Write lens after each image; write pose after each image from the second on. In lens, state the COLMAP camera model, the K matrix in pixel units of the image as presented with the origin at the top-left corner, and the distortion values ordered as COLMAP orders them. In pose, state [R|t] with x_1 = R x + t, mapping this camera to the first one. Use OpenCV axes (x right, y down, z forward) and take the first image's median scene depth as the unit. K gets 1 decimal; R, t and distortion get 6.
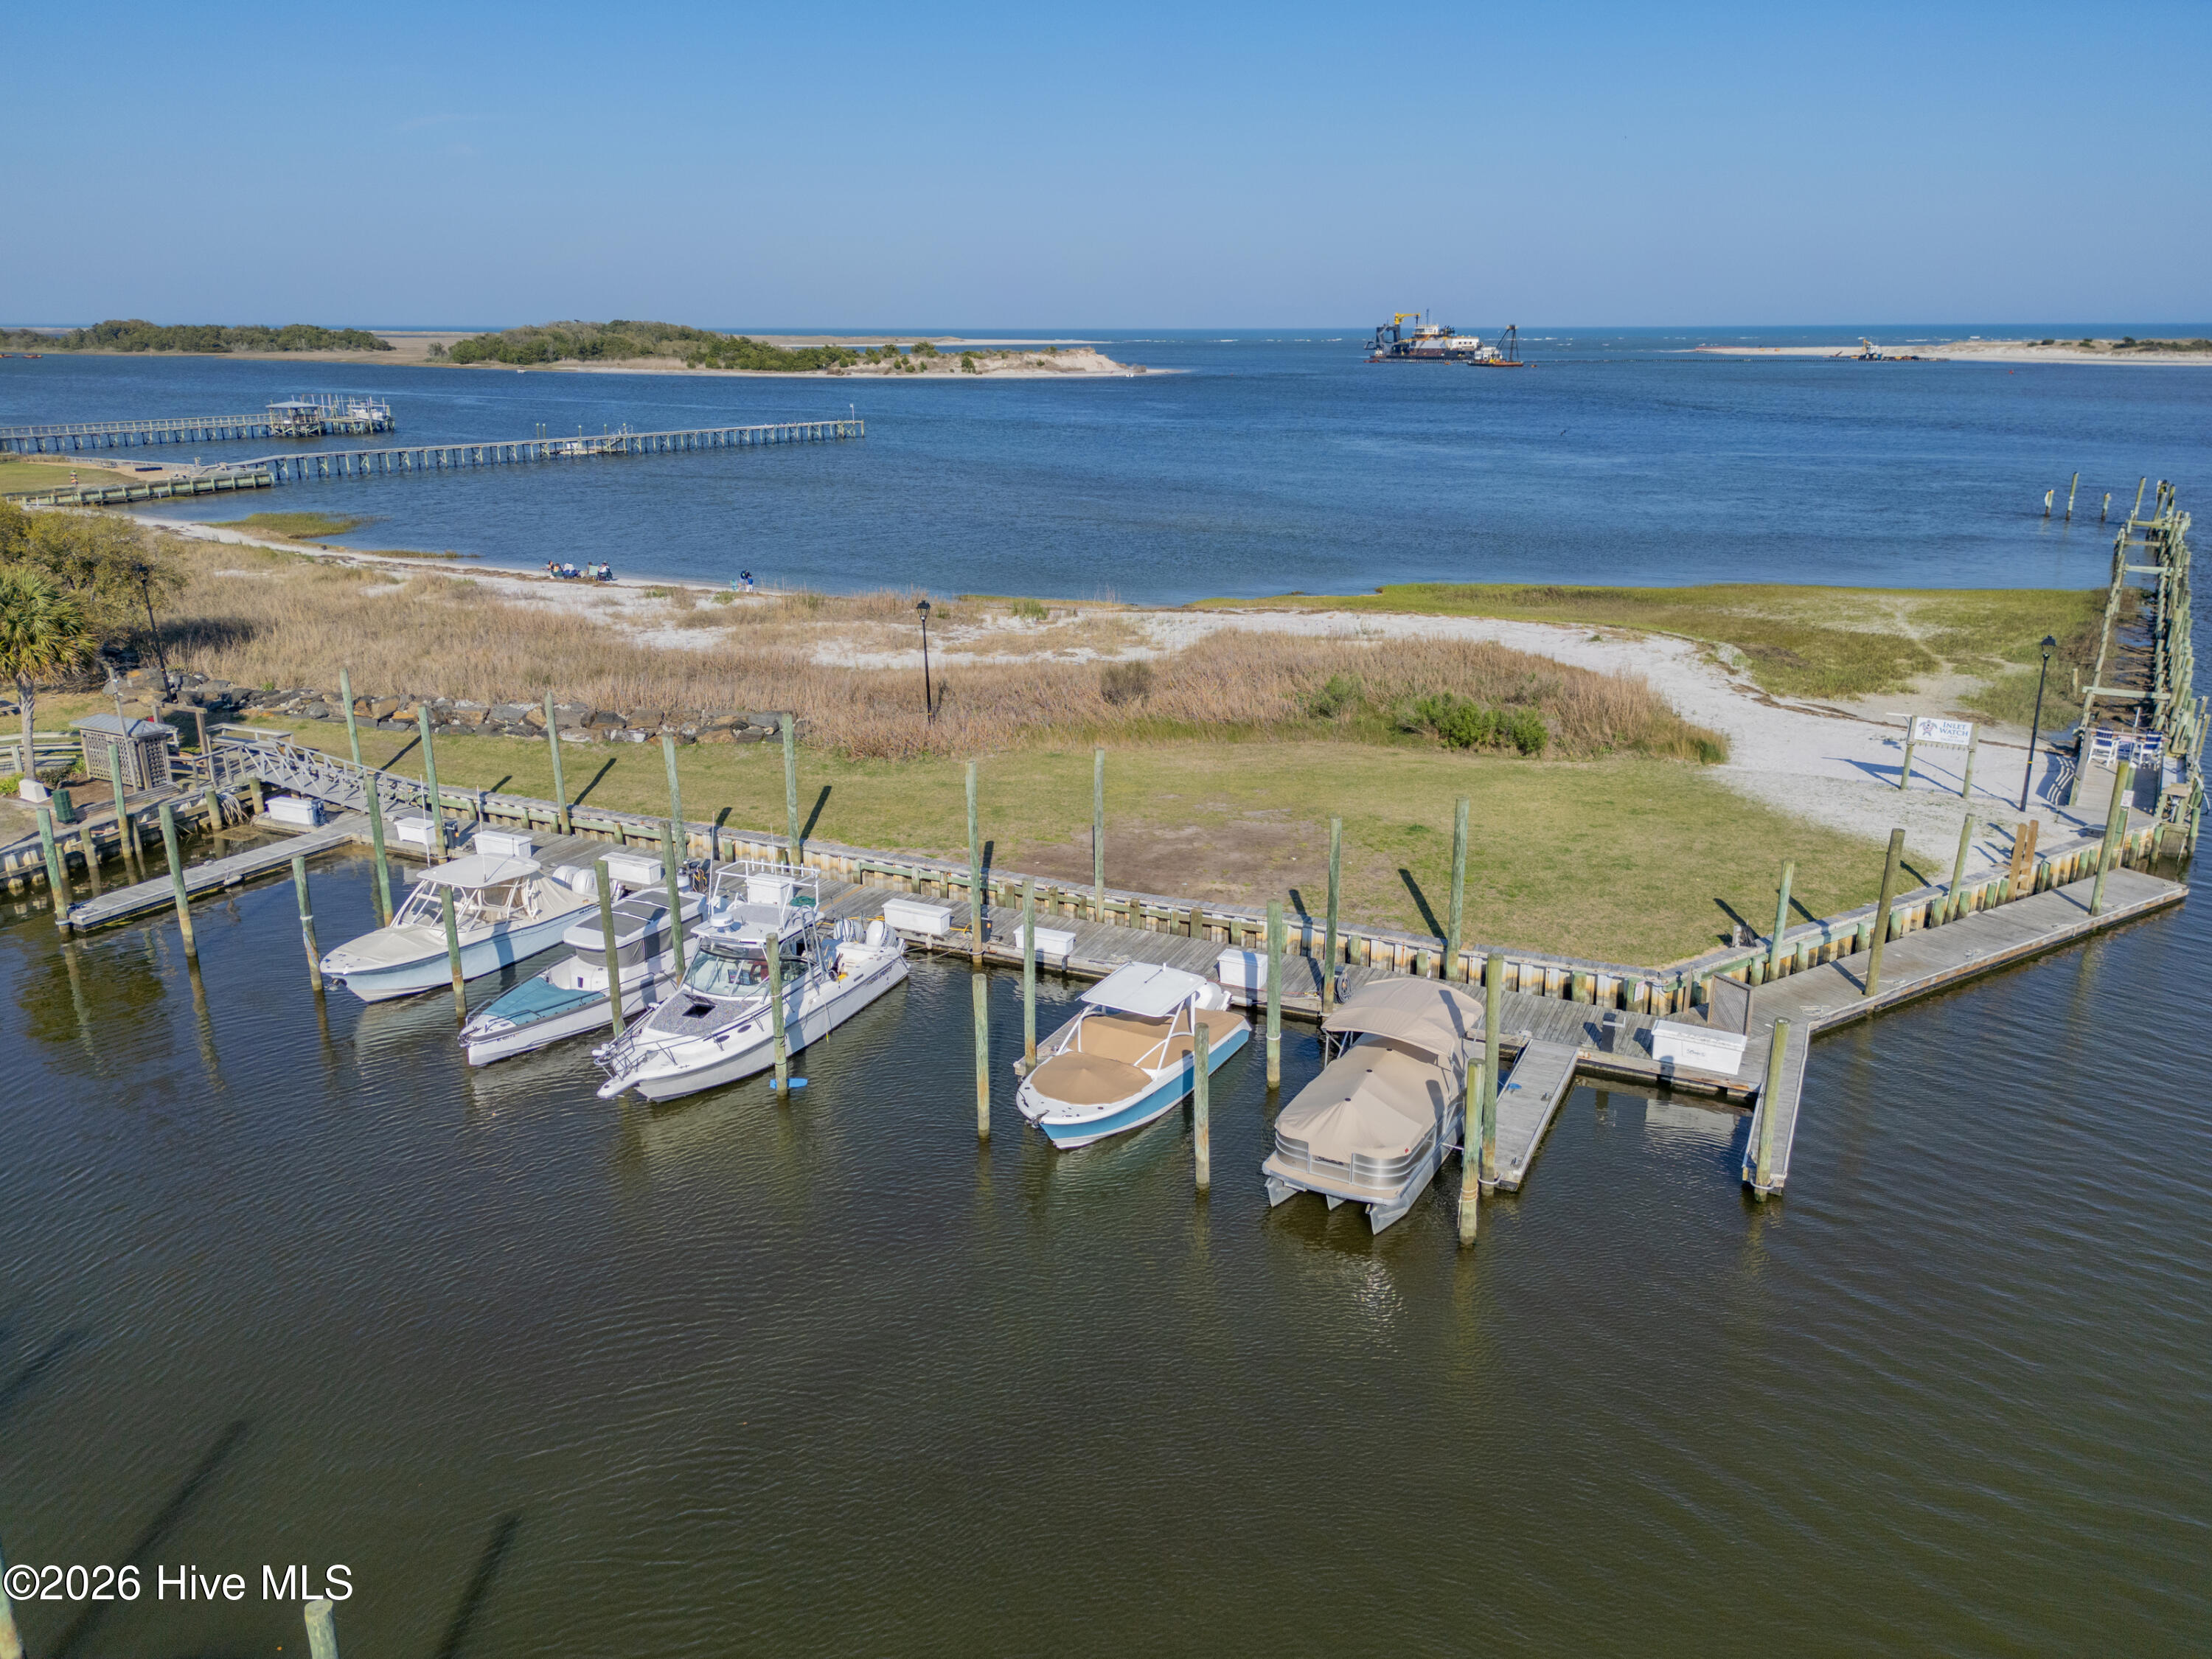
lens RADIAL K [[1590.6, 0, 1104.7], [0, 1590.6, 833.9], [0, 0, 1]] dist [0.077125, -0.067951]
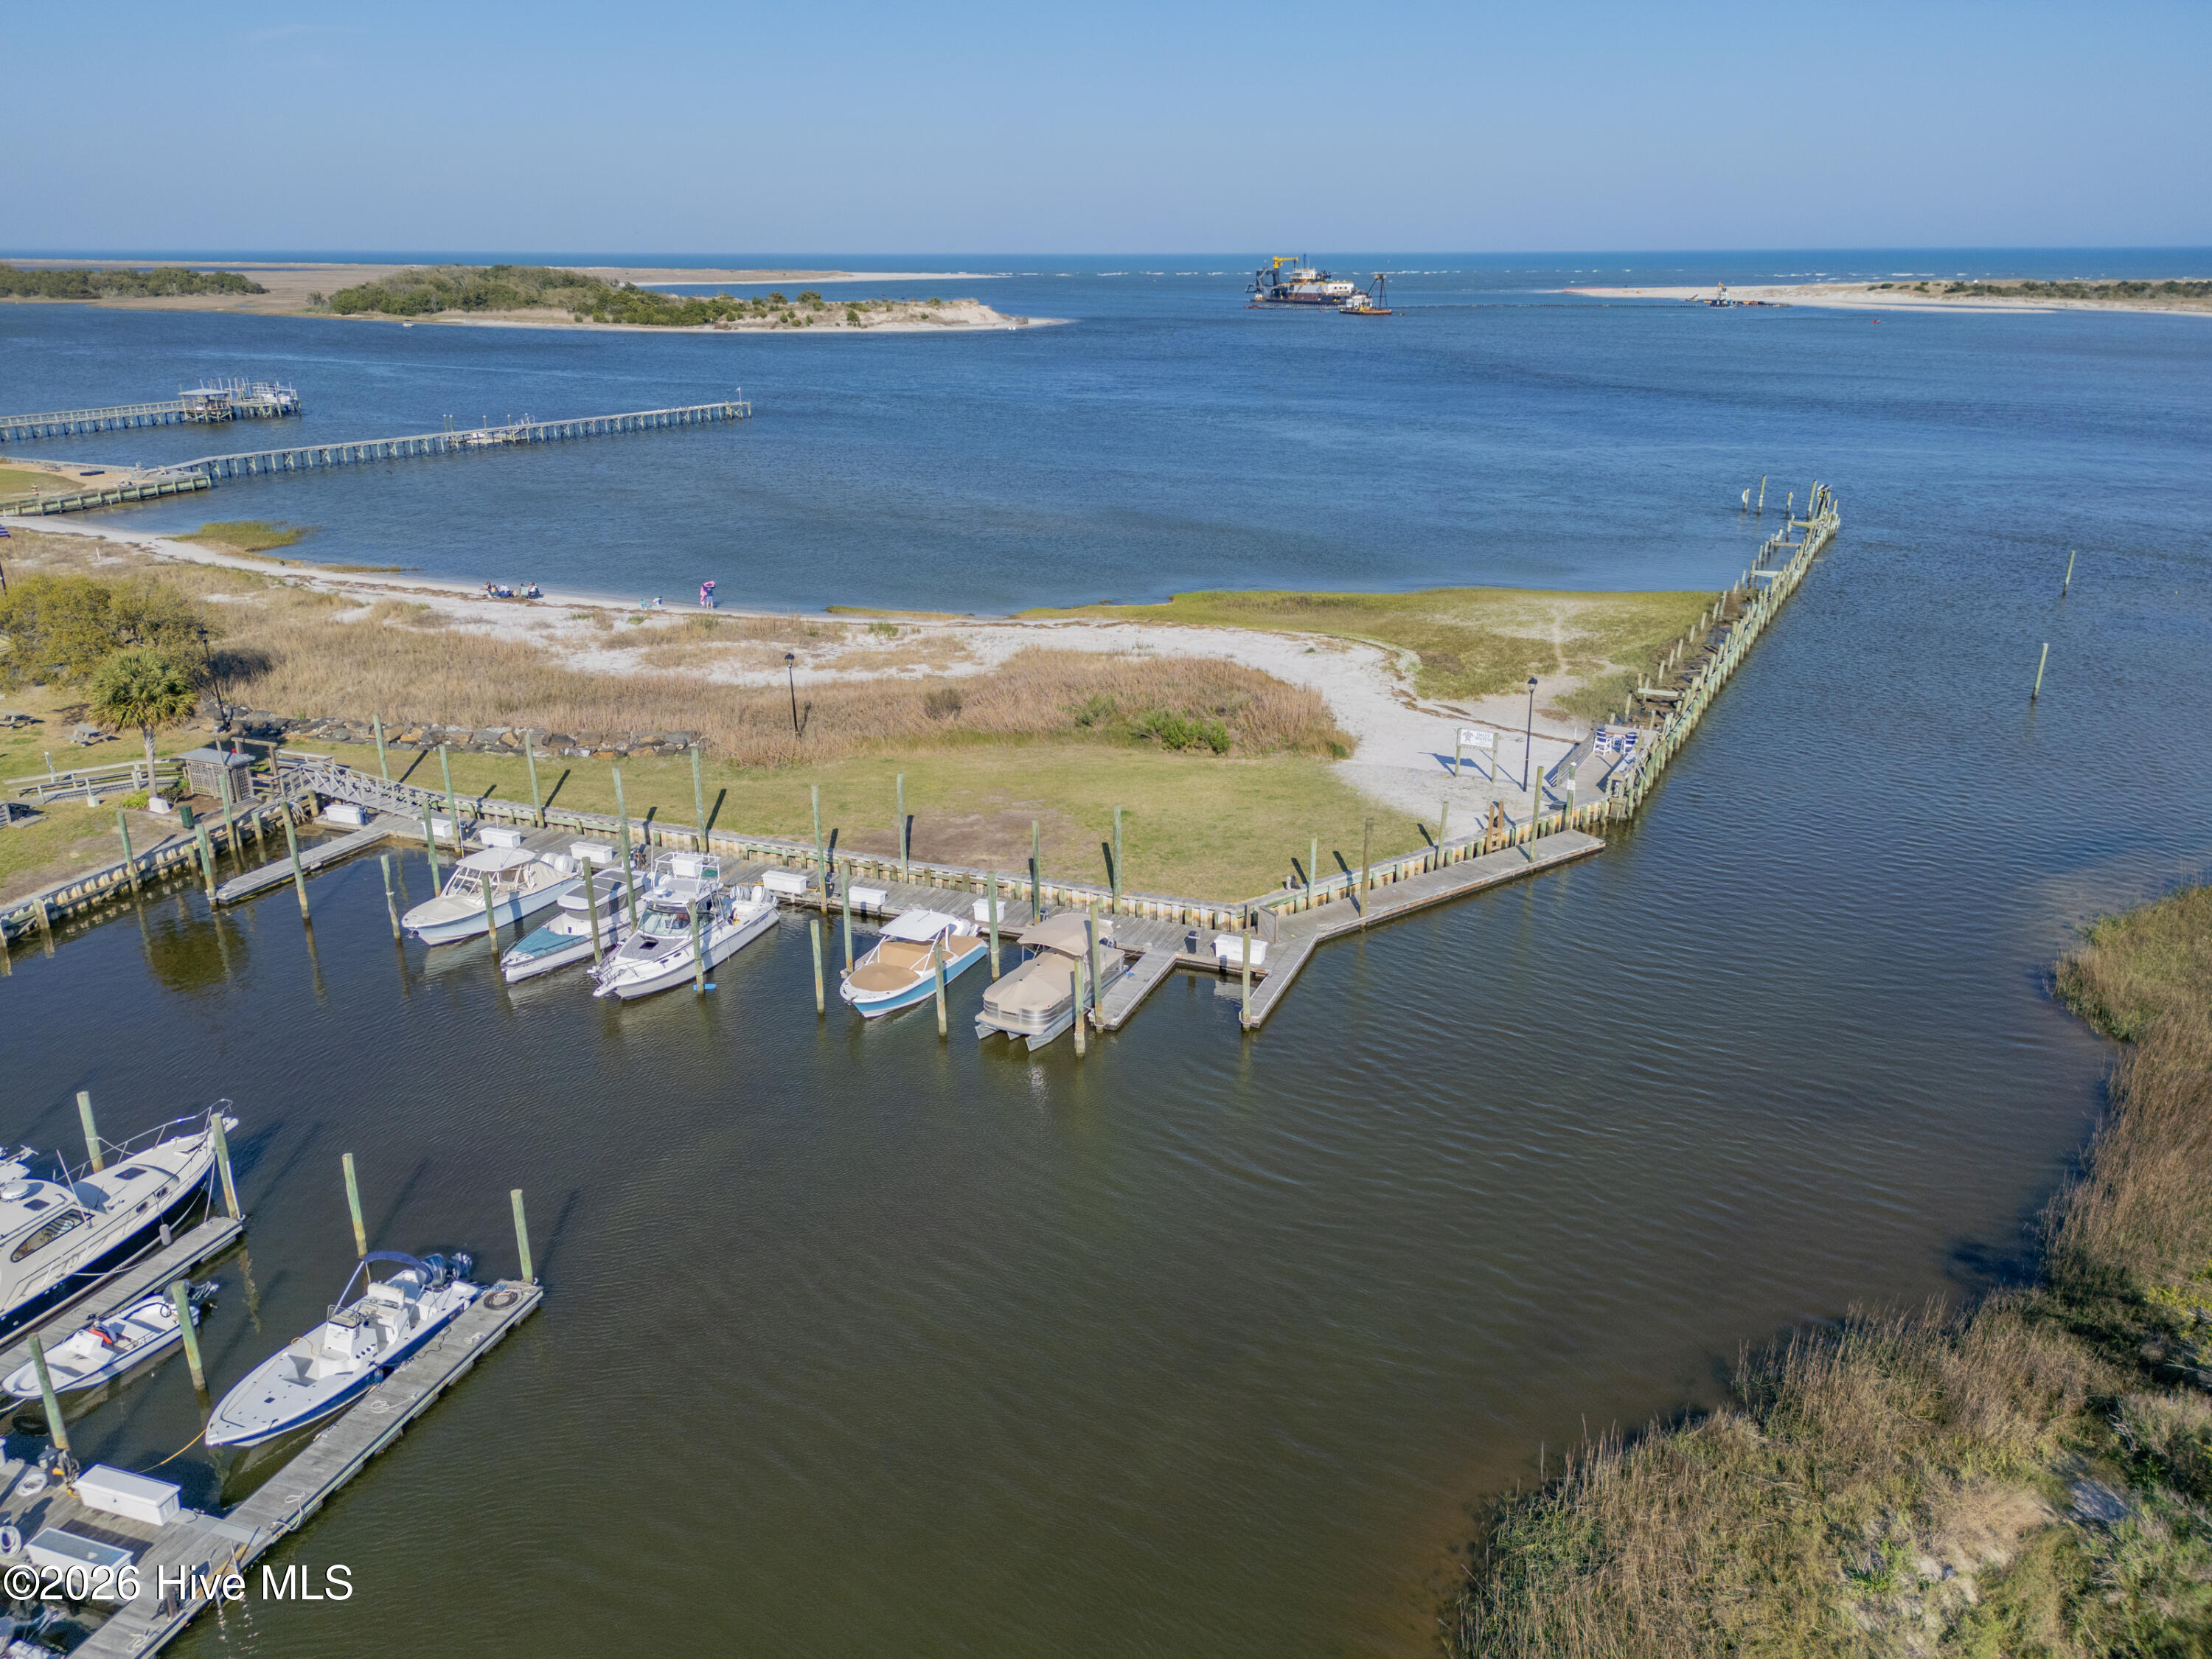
lens RADIAL K [[1590.6, 0, 1099.9], [0, 1590.6, 828.2], [0, 0, 1]] dist [0.077125, -0.067951]
pose [[0.998241, -0.022250, 0.054950, 0.074876], [0.020094, 0.999018, 0.039479, -0.039900], [-0.055774, -0.038306, 0.997708, -0.406042]]
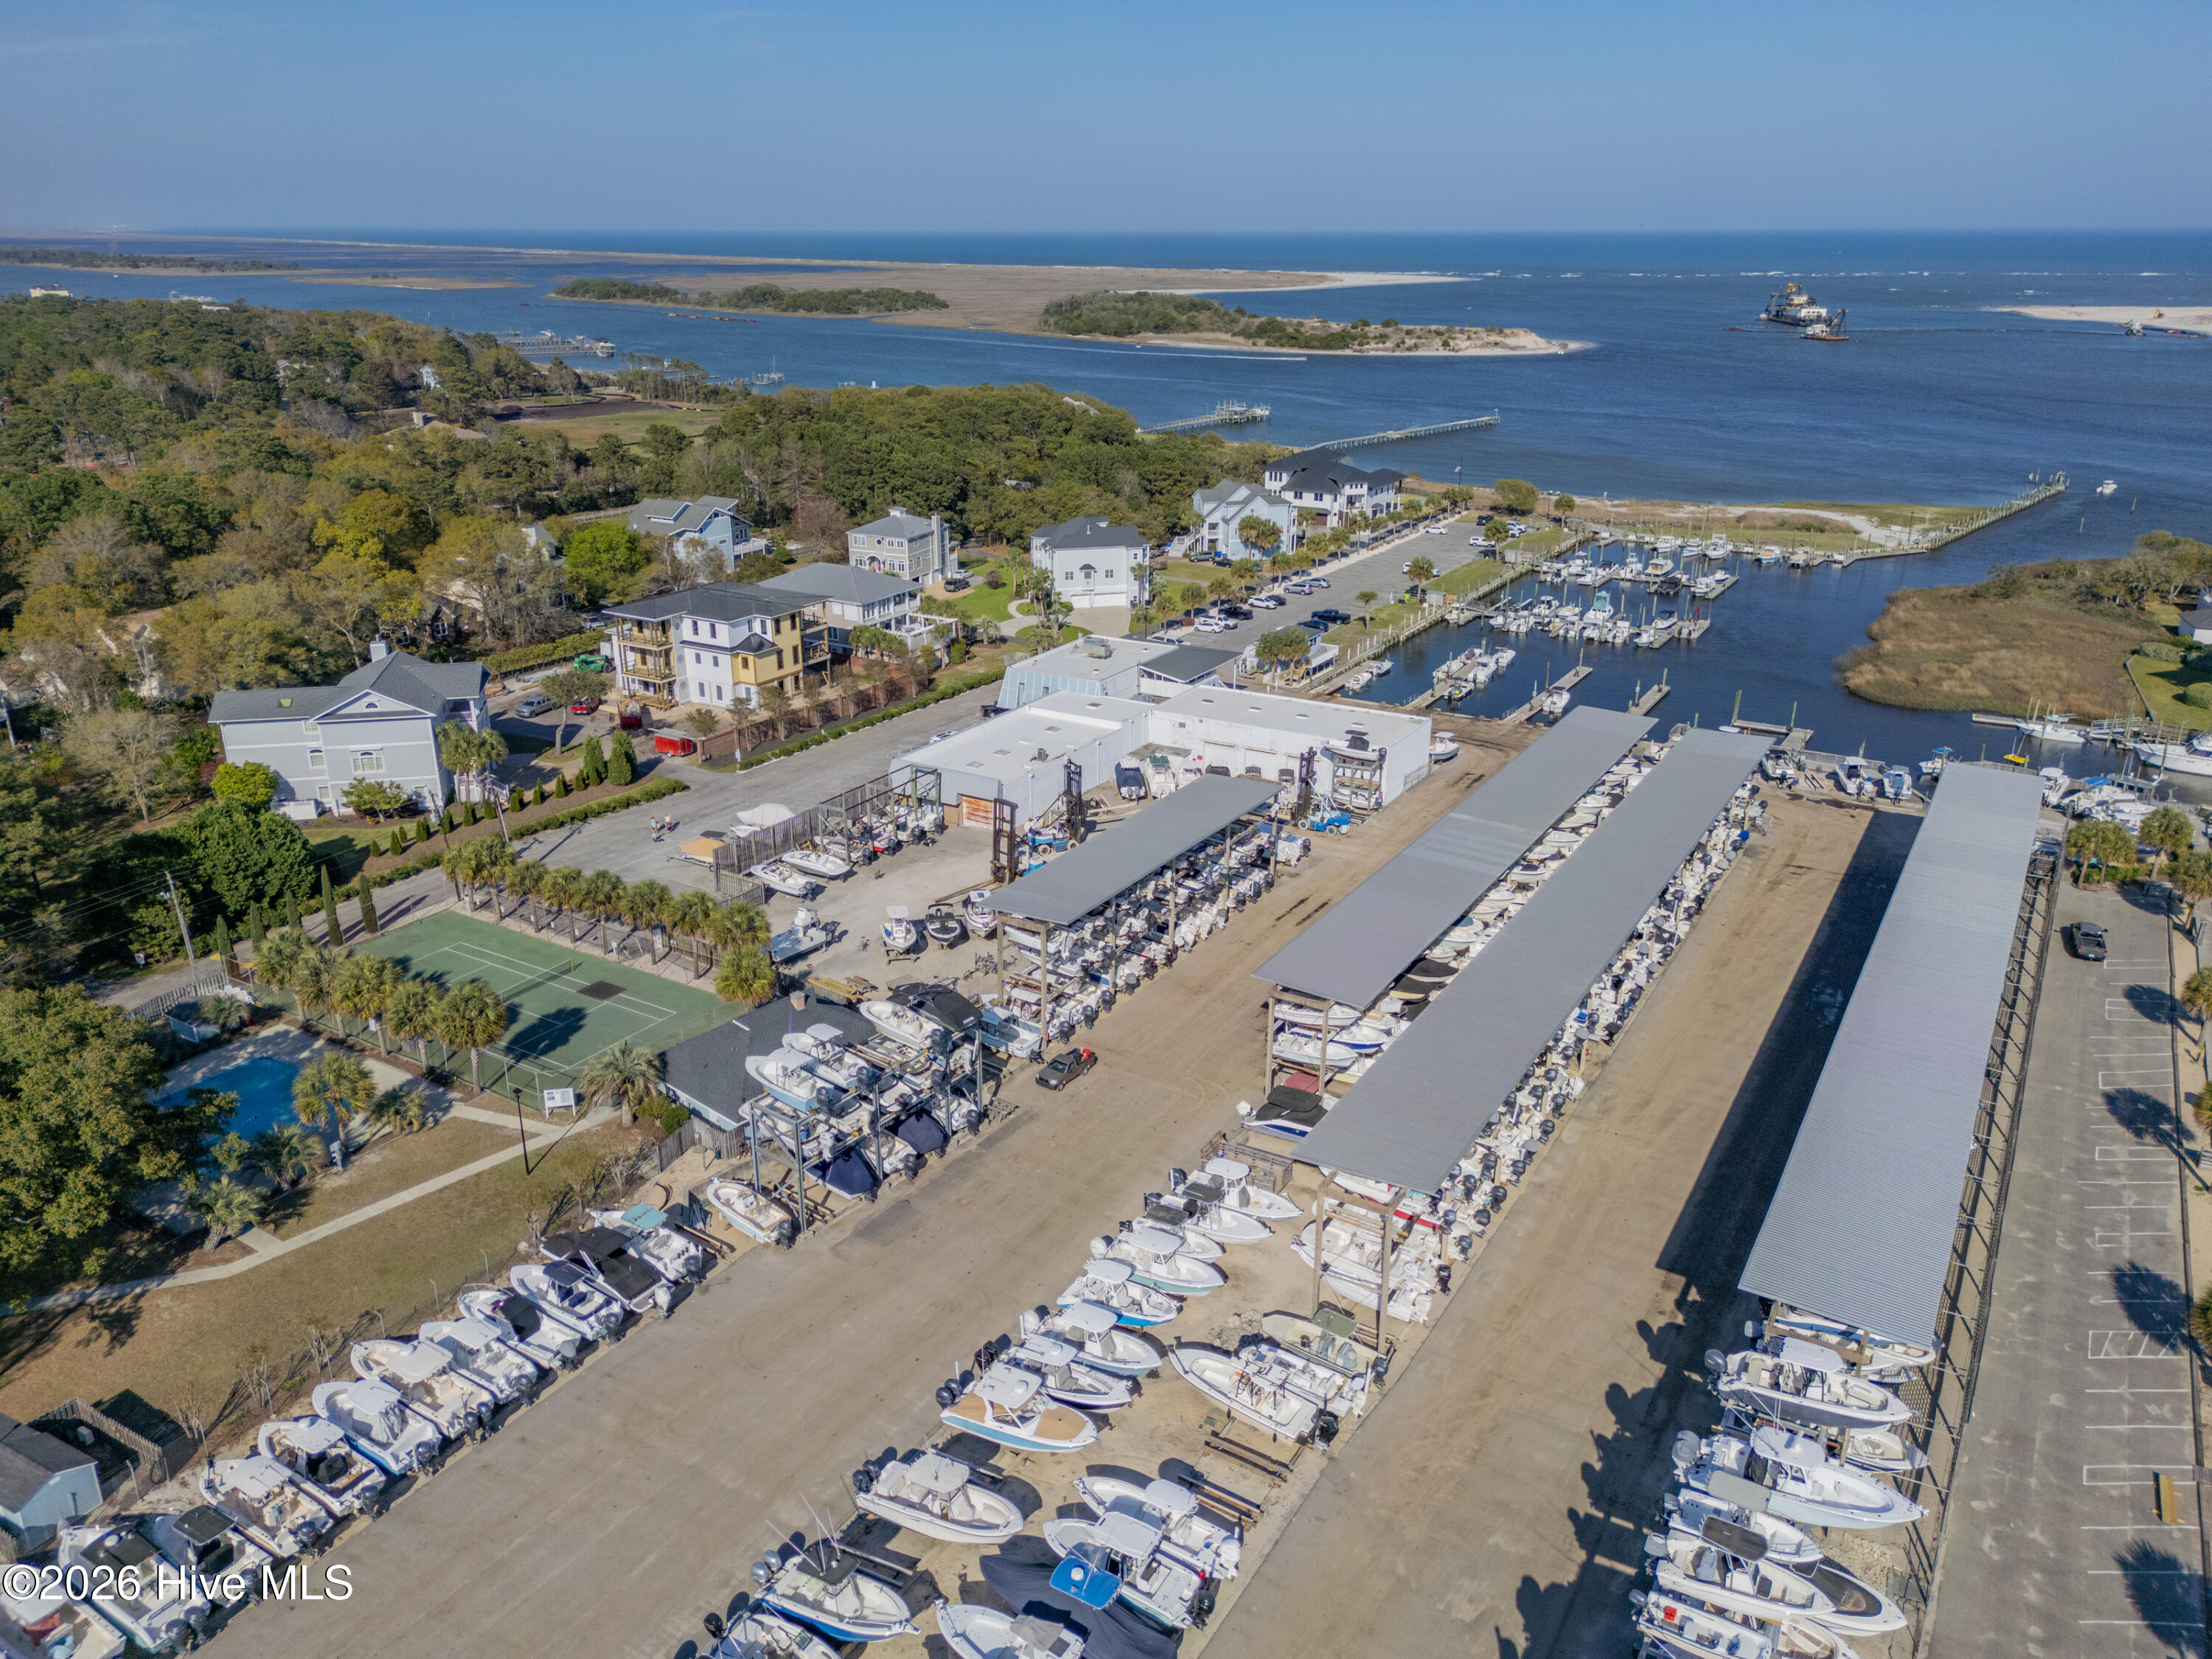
lens RADIAL K [[1590.6, 0, 1094.1], [0, 1590.6, 842.6], [0, 0, 1]] dist [0.077125, -0.067951]
pose [[0.984016, 0.063565, -0.166349, -1.166192], [-0.053446, 0.996478, 0.064620, 0.759680], [0.169870, -0.054696, 0.983947, -4.769894]]
